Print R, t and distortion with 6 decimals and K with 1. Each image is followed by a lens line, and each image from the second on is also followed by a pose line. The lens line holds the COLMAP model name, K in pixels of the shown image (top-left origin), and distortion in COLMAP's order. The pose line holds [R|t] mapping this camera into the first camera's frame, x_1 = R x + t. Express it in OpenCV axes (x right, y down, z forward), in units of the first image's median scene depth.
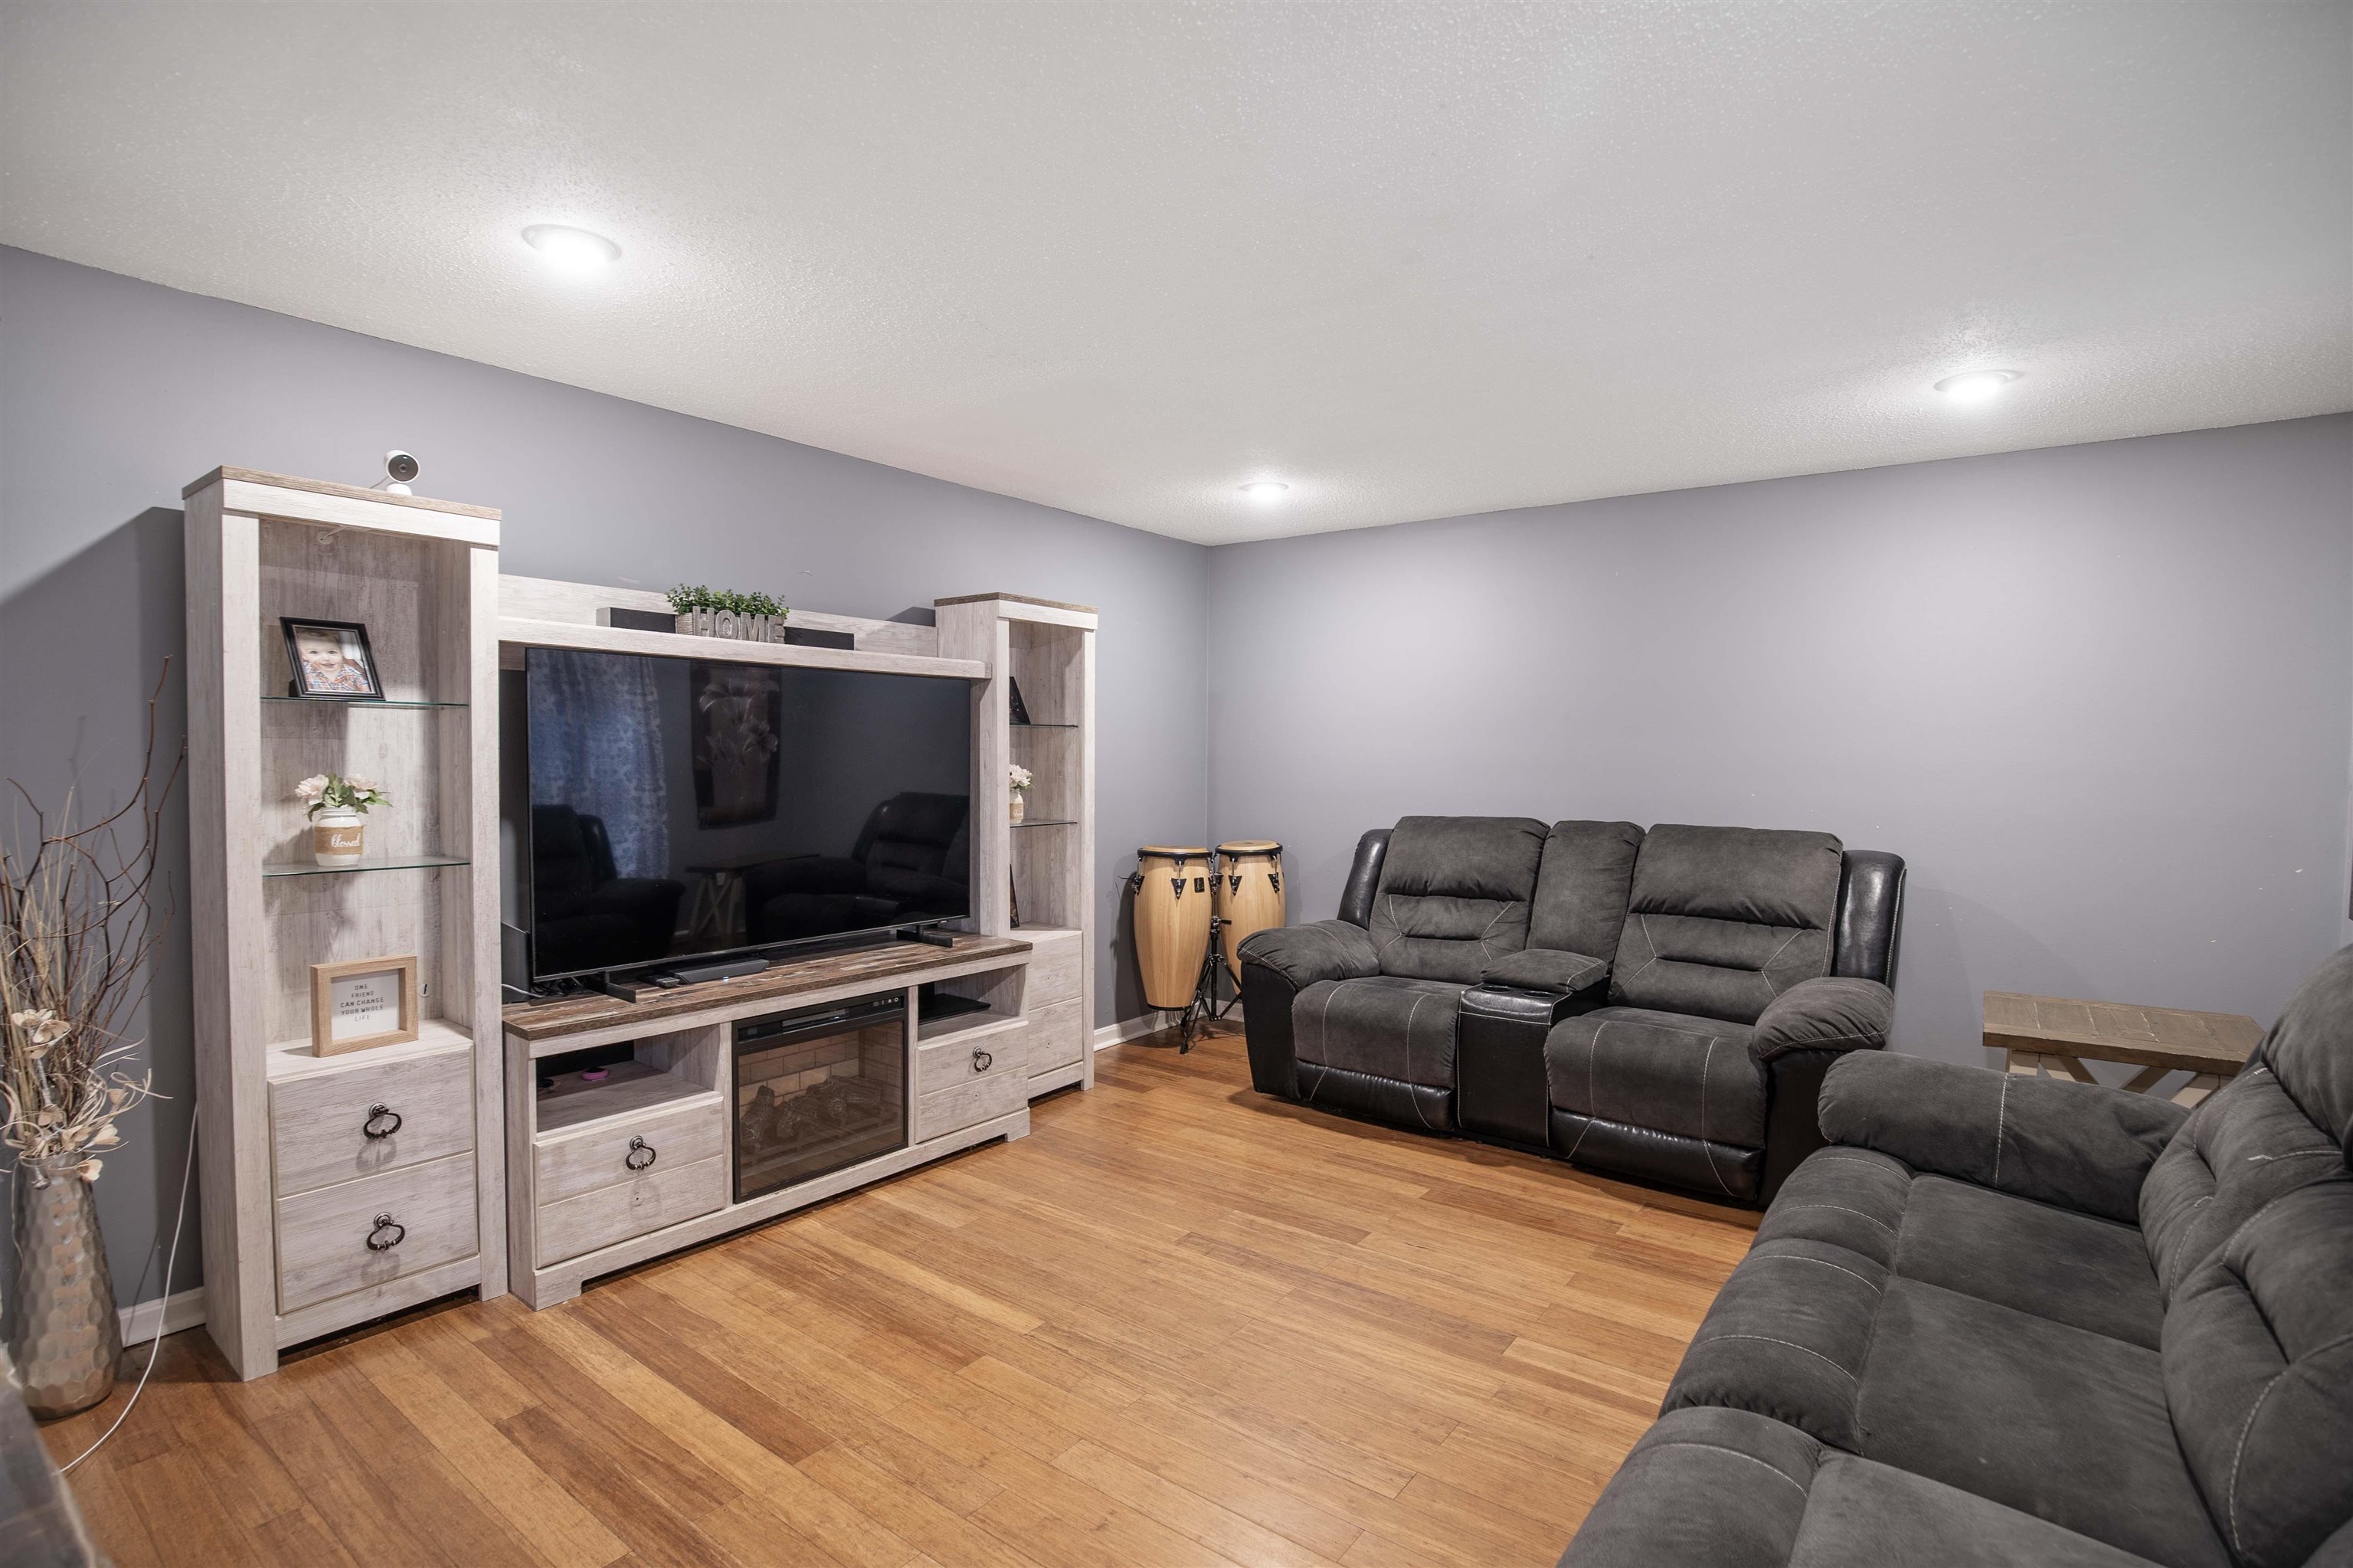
lens RADIAL K [[1092.9, 0, 1217.5], [0, 1092.9, 789.9], [0, 0, 1]] dist [-0.033317, 0.007508]
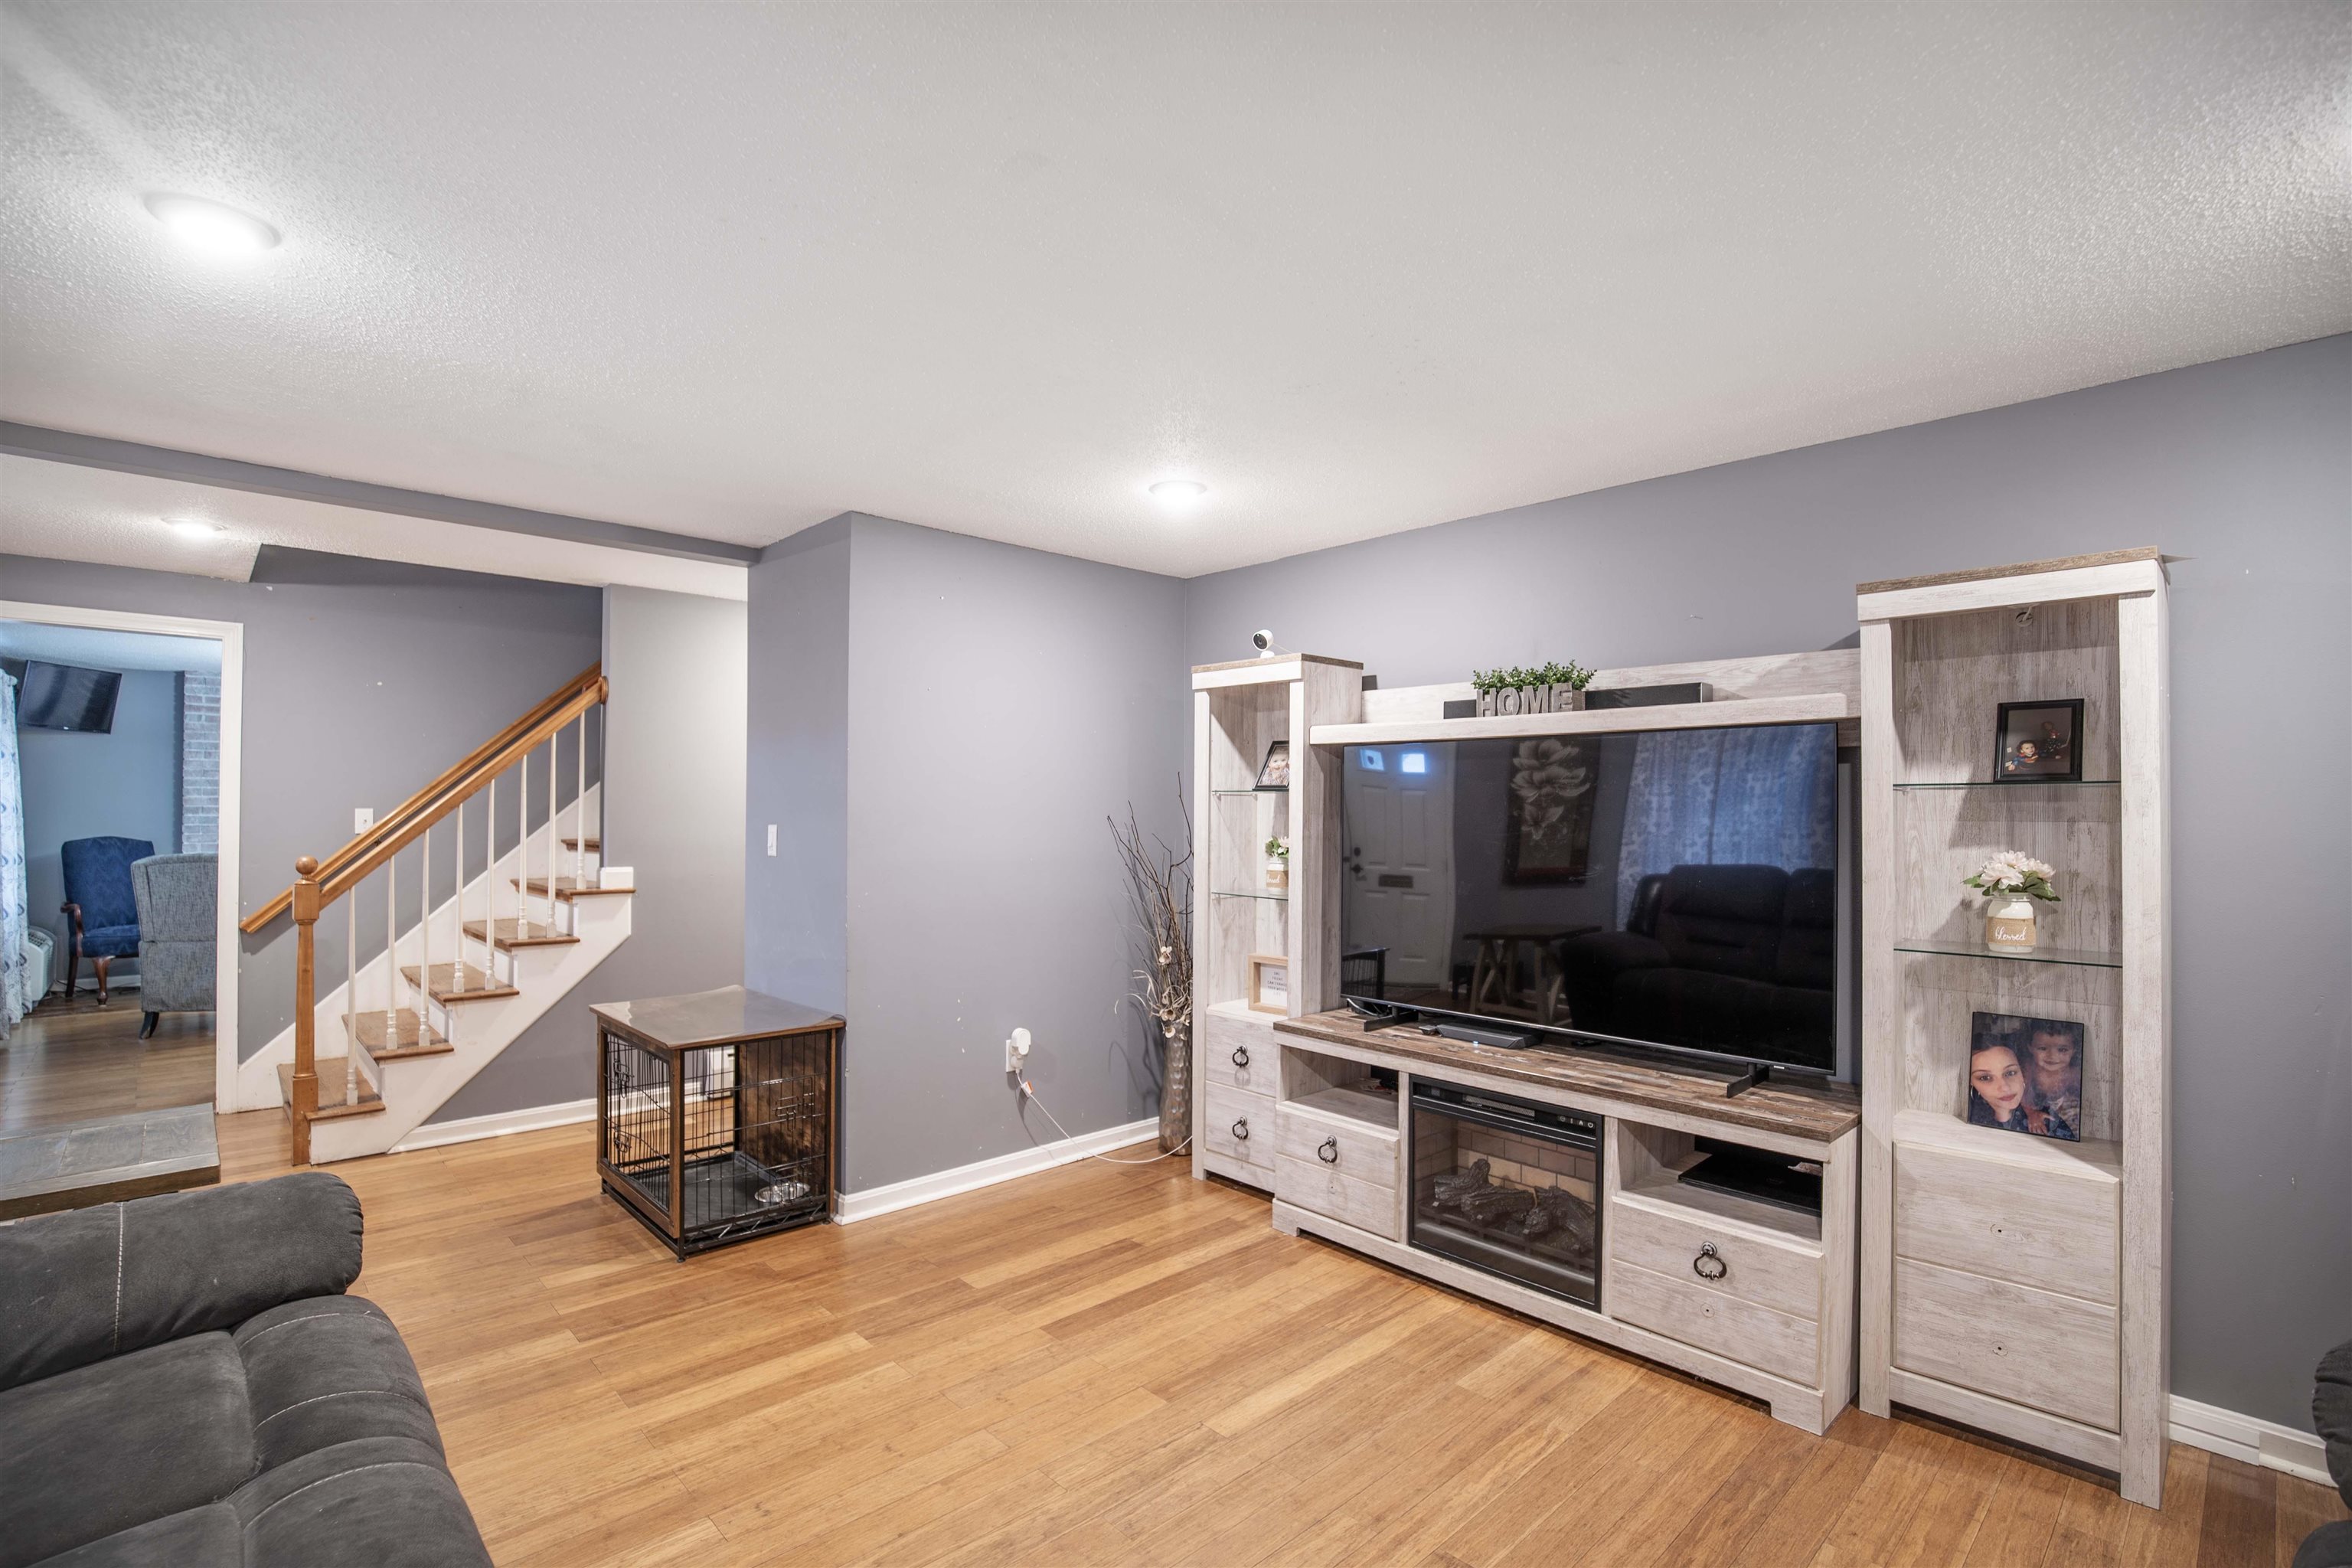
lens RADIAL K [[1092.4, 0, 1182.8], [0, 1092.4, 803.1], [0, 0, 1]] dist [-0.033317, 0.007508]
pose [[-0.174785, -0.022800, -0.984343, 0.623370], [-0.046977, 0.998786, -0.014793, -0.026922], [0.983485, 0.043656, -0.175644, 0.894171]]
